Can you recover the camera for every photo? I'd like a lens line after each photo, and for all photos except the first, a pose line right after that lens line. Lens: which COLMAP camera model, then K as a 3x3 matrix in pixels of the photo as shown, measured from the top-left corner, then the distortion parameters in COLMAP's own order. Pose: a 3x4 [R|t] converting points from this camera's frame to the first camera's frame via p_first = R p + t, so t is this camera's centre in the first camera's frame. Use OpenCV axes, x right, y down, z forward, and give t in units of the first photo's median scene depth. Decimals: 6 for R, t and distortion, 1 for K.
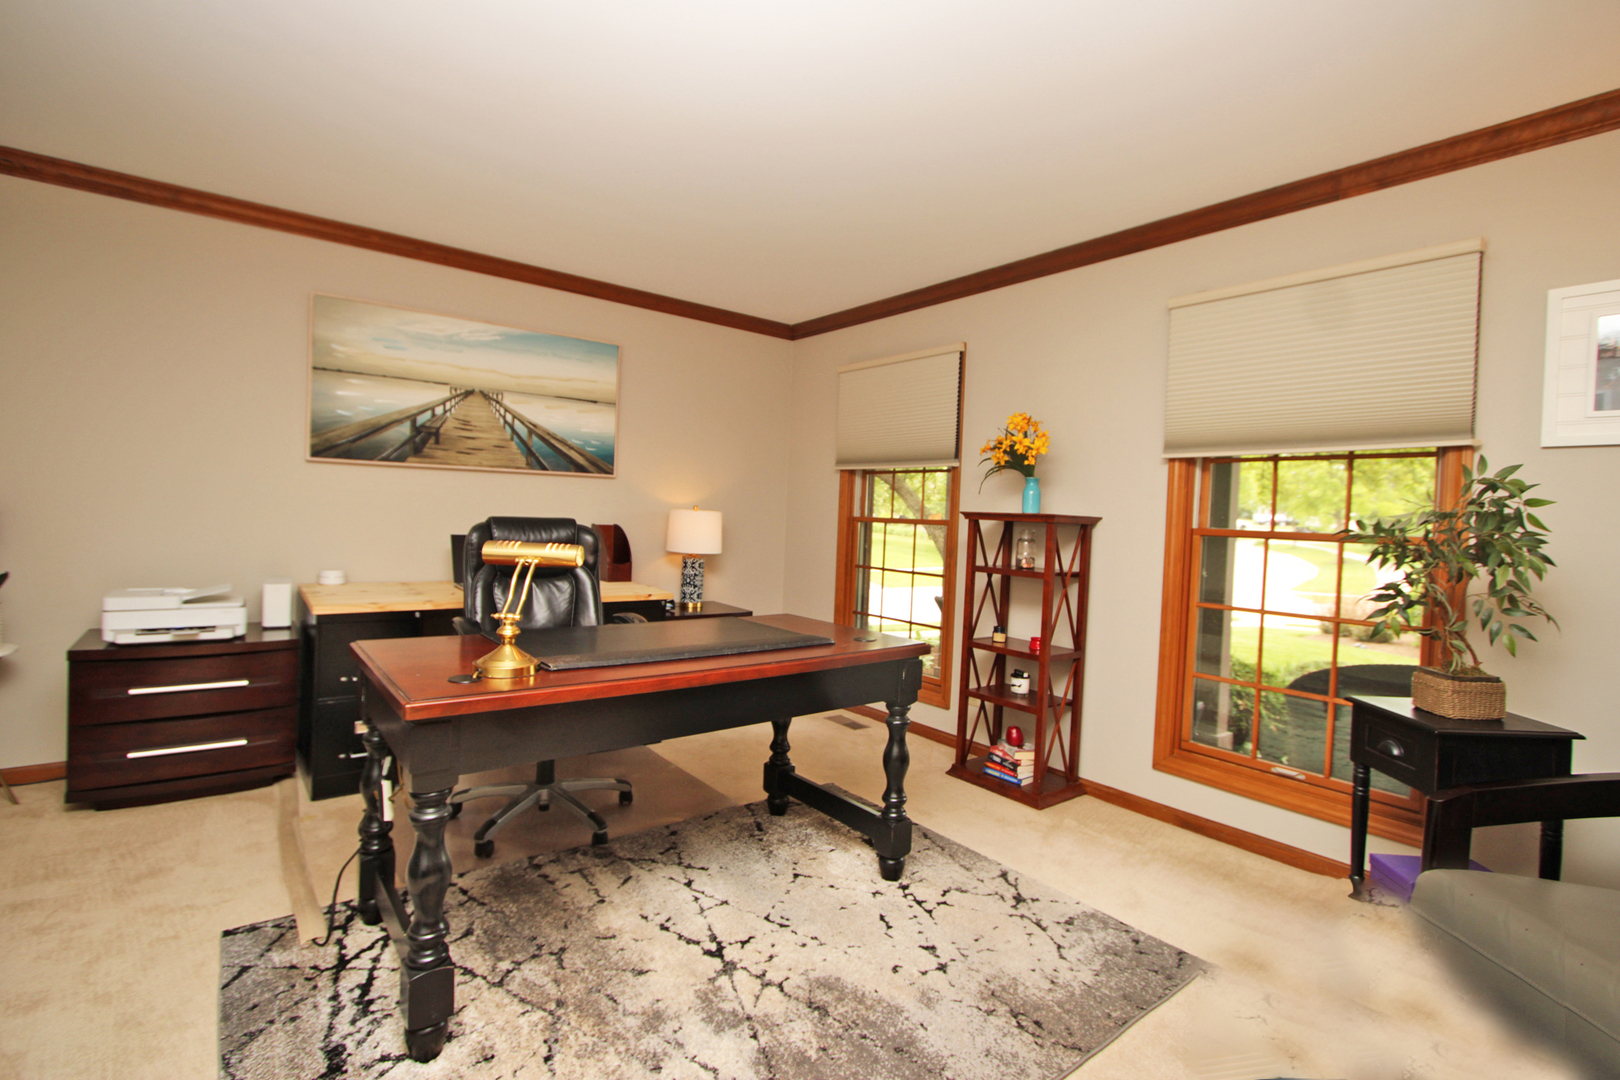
lens RADIAL K [[739.7, 0, 789.6], [0, 739.7, 533.9], [0, 0, 1]] dist [-0.017676, 0.001671]
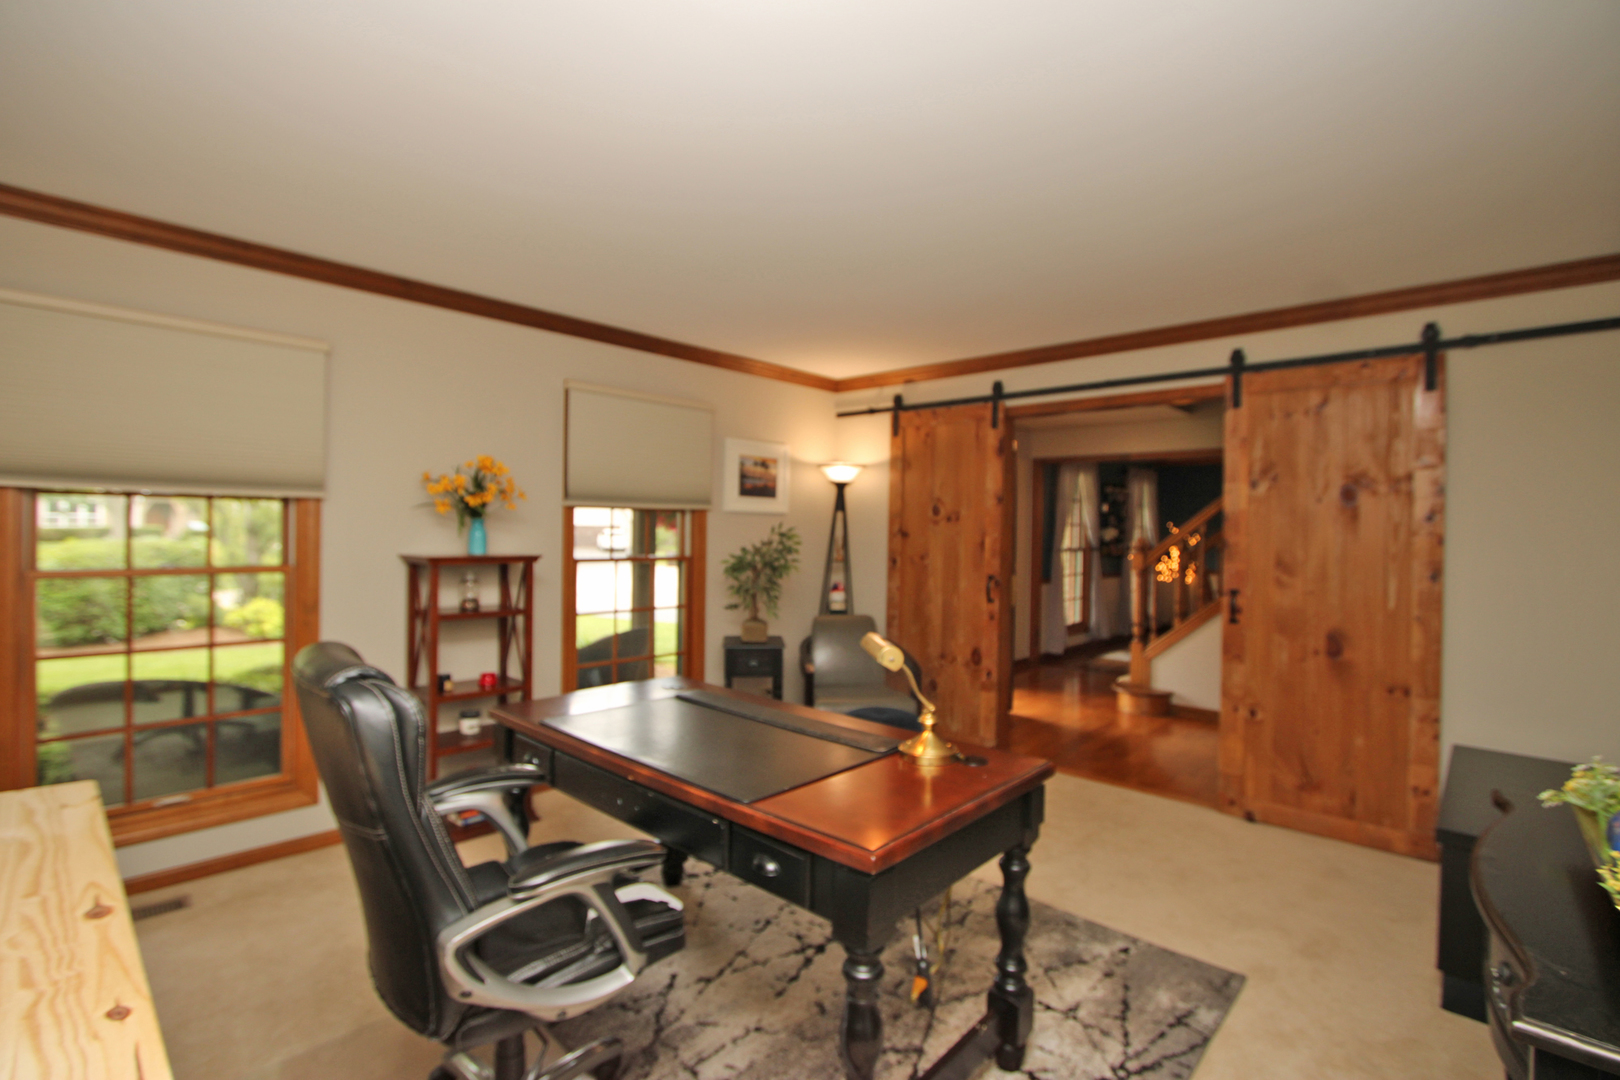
lens RADIAL K [[739.7, 0, 815.4], [0, 739.7, 536.2], [0, 0, 1]] dist [-0.017676, 0.001671]
pose [[-0.174866, -0.056958, 0.982943, -0.761204], [0.008147, 0.998207, 0.059292, -0.109145], [-0.984559, 0.018377, -0.174088, 0.730655]]
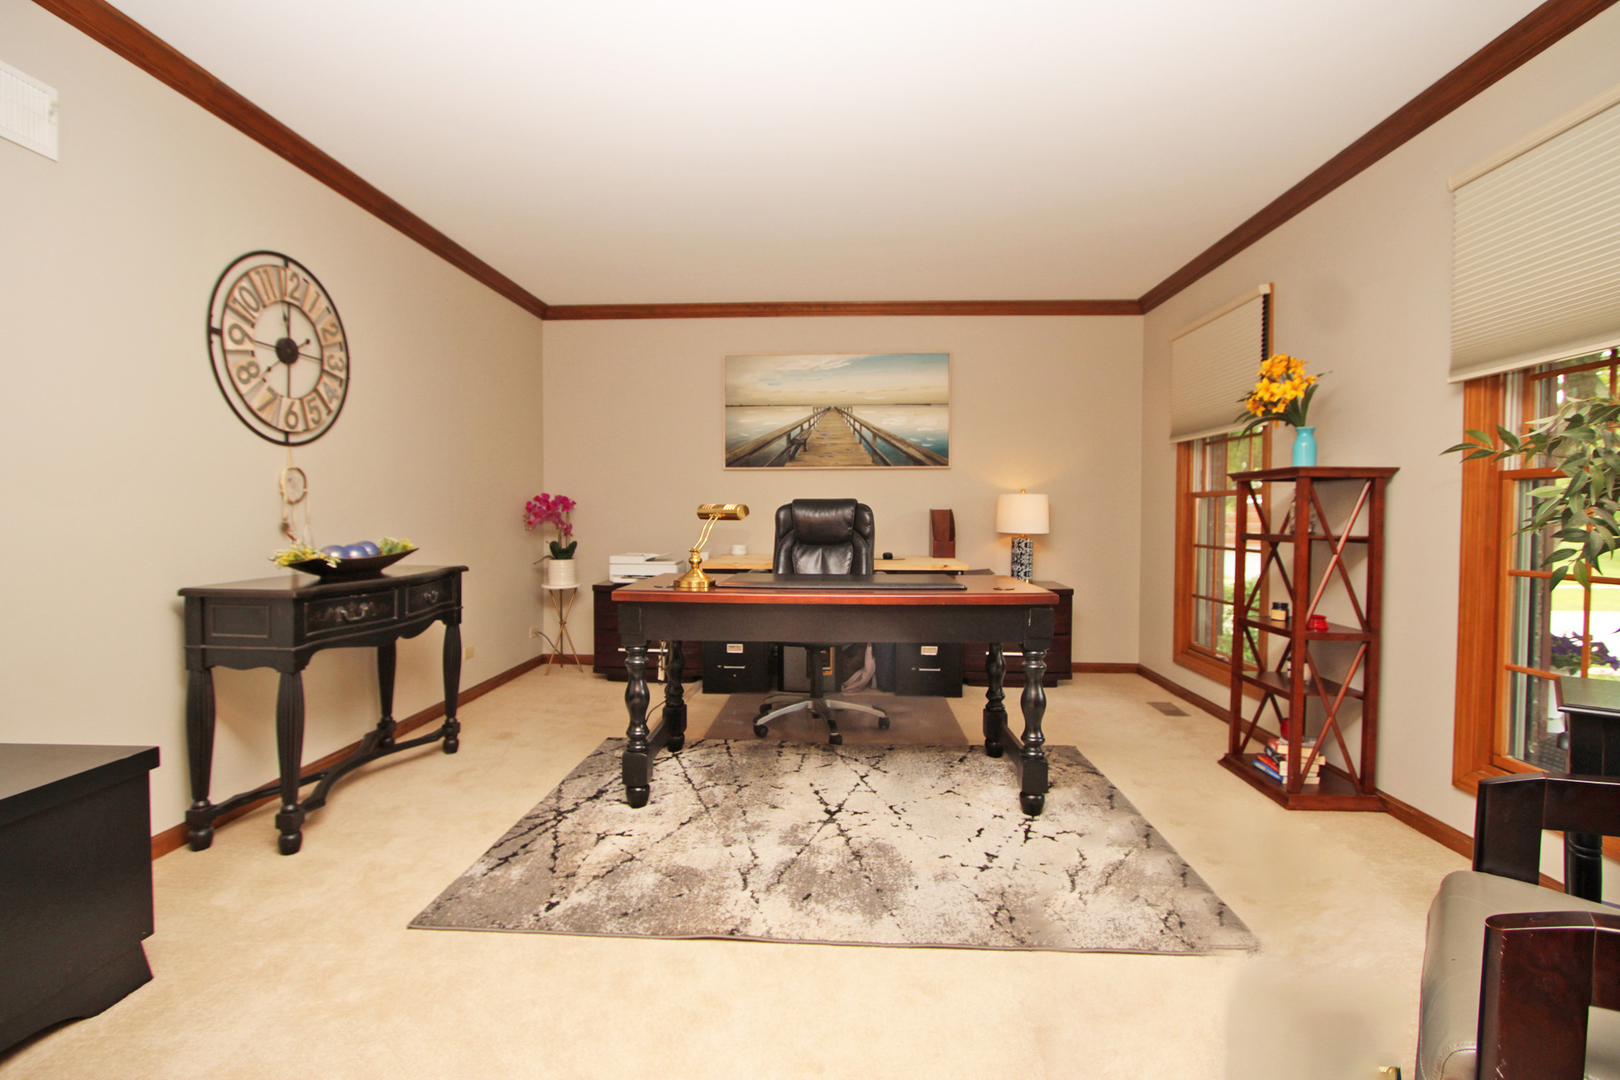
lens RADIAL K [[739.7, 0, 800.7], [0, 739.7, 531.1], [0, 0, 1]] dist [-0.017676, 0.001671]
pose [[0.761410, -0.019155, -0.647988, 0.436238], [0.007293, 0.999753, -0.020984, 0.058088], [0.648230, 0.011251, 0.761361, -0.025812]]
